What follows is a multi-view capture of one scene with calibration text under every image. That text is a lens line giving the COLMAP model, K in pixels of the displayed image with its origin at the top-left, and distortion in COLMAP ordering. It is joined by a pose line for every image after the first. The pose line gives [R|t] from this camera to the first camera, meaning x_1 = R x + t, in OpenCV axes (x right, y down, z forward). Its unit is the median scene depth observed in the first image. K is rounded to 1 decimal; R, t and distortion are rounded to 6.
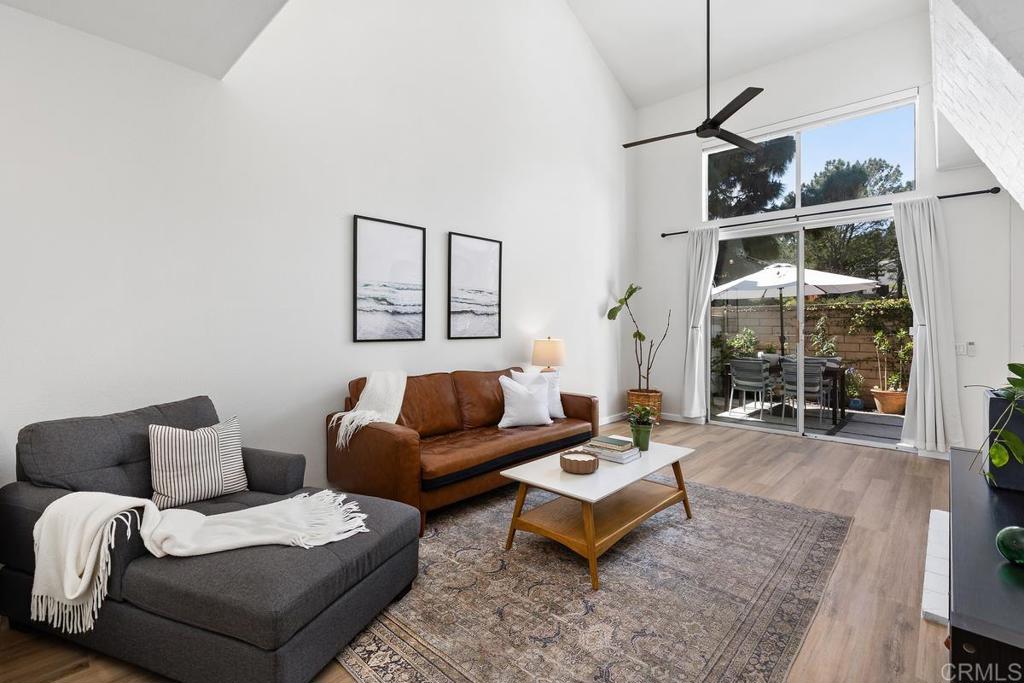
lens RADIAL K [[468.4, 0, 513.6], [0, 468.4, 335.1], [0, 0, 1]] dist [-0.003604, 0.000333]
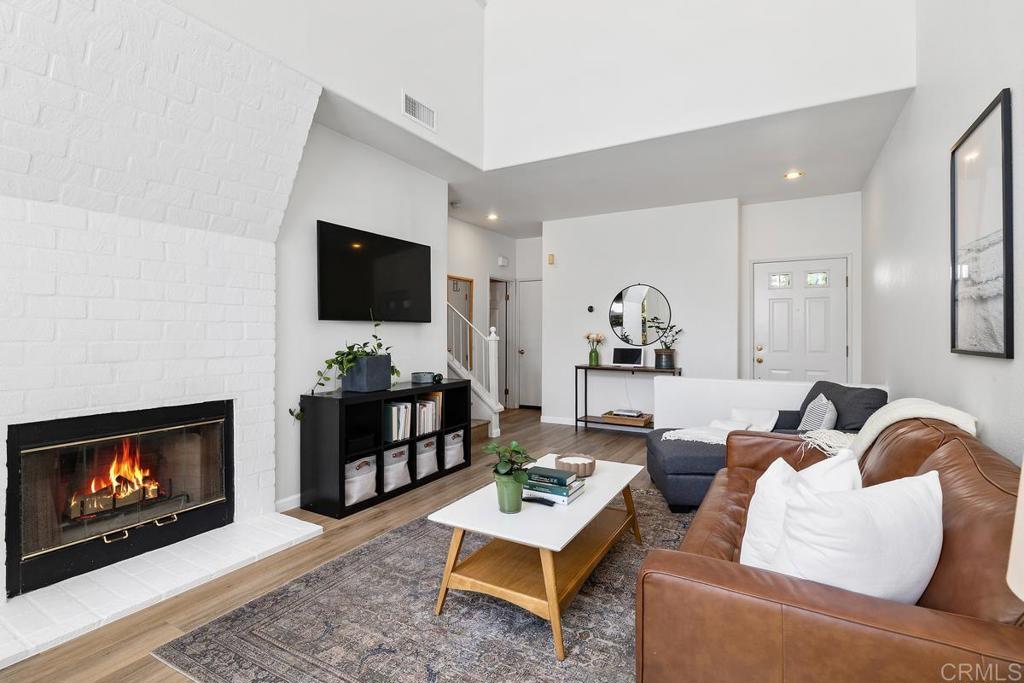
lens RADIAL K [[493.5, 0, 505.7], [0, 493.5, 332.3], [0, 0, 1]] dist [-0.012233, -0.000684]
pose [[-0.976800, -0.002708, -0.214135, 0.490842], [-0.006231, 0.999856, 0.015780, -0.022732], [0.214062, 0.016748, -0.976677, 1.919558]]
